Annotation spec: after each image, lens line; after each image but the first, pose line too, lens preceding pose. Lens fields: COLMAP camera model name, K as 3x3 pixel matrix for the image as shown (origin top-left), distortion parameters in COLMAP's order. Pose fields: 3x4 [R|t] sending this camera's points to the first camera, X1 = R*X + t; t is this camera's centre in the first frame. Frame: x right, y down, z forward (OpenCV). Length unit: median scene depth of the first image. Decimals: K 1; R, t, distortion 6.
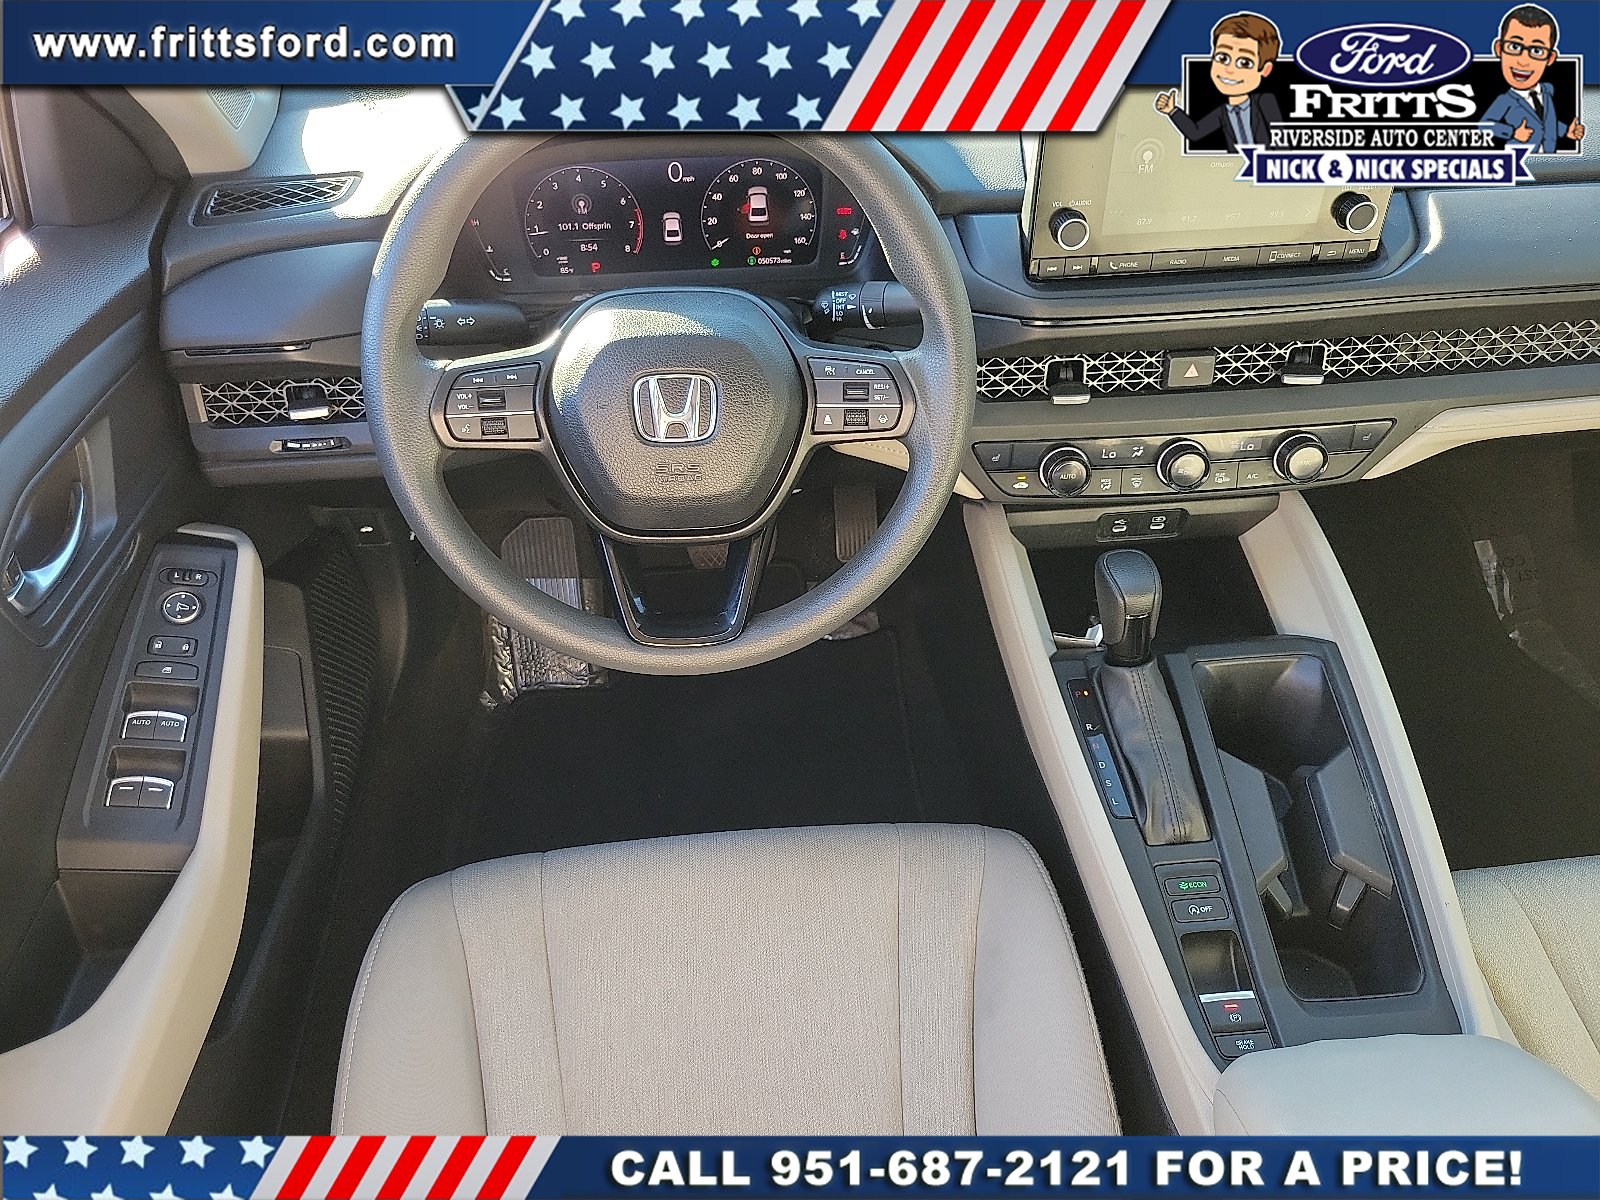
lens RADIAL K [[1245.3, 0, 800.7], [0, 1245.3, 592.3], [0, 0, 1]] dist [0.009909, 0.001224]
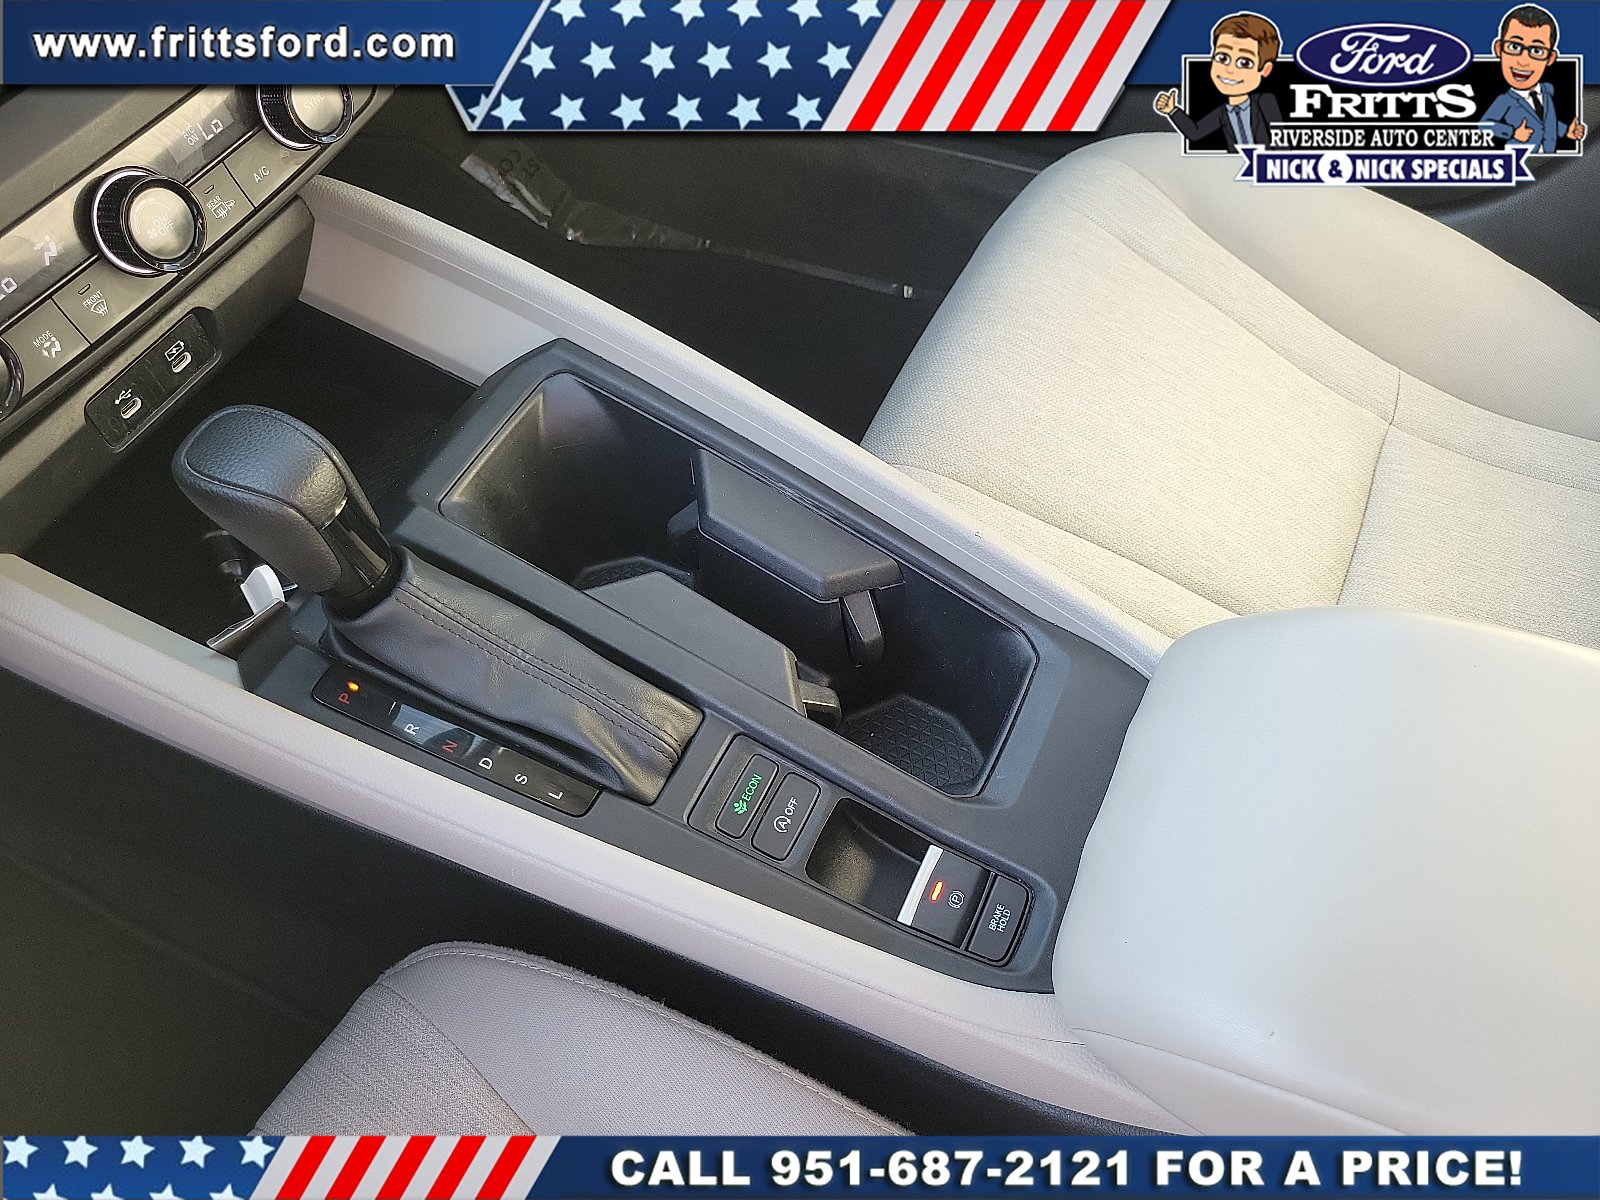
lens RADIAL K [[1245.3, 0, 794.7], [0, 1245.3, 607.8], [0, 0, 1]] dist [0.009909, 0.001224]
pose [[0.517829, -0.690957, 0.504412, 0.081228], [0.583721, 0.716417, 0.382121, -0.030960], [-0.625399, 0.096563, 0.774307, 0.458700]]
